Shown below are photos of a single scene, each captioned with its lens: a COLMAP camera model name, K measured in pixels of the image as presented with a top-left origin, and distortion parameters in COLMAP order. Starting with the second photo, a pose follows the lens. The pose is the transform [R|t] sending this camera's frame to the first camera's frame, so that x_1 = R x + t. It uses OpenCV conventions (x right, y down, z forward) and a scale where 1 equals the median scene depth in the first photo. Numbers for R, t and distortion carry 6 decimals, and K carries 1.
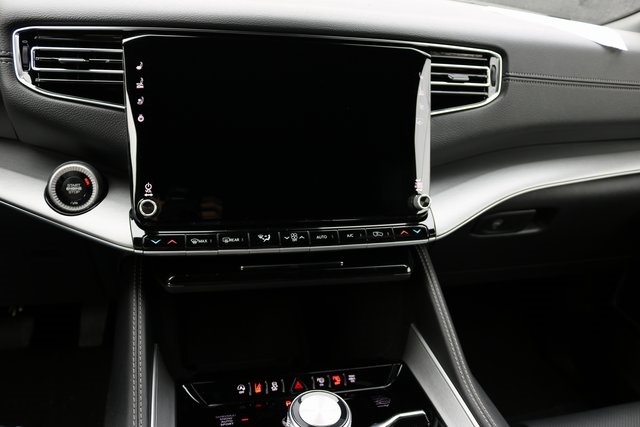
lens RADIAL K [[509.3, 0, 334.3], [0, 509.3, 214.6], [0, 0, 1]] dist [-0.171842, 0.151132]
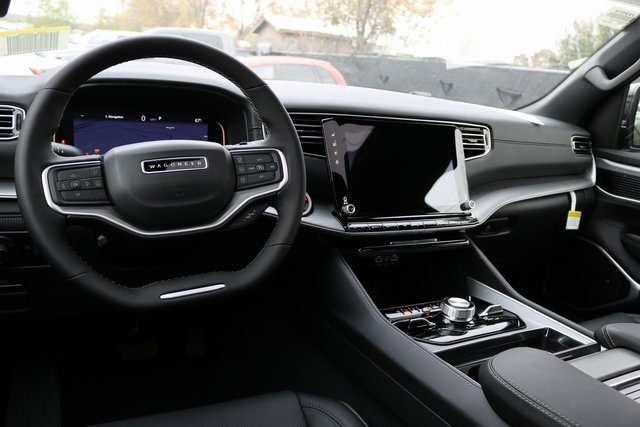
lens RADIAL K [[509.3, 0, 334.3], [0, 509.3, 214.6], [0, 0, 1]] dist [-0.171842, 0.151132]
pose [[0.977801, -0.047771, 0.204019, -0.610391], [0.076545, 0.987807, -0.135563, 0.194782], [-0.195055, 0.148170, 0.969536, -0.616735]]
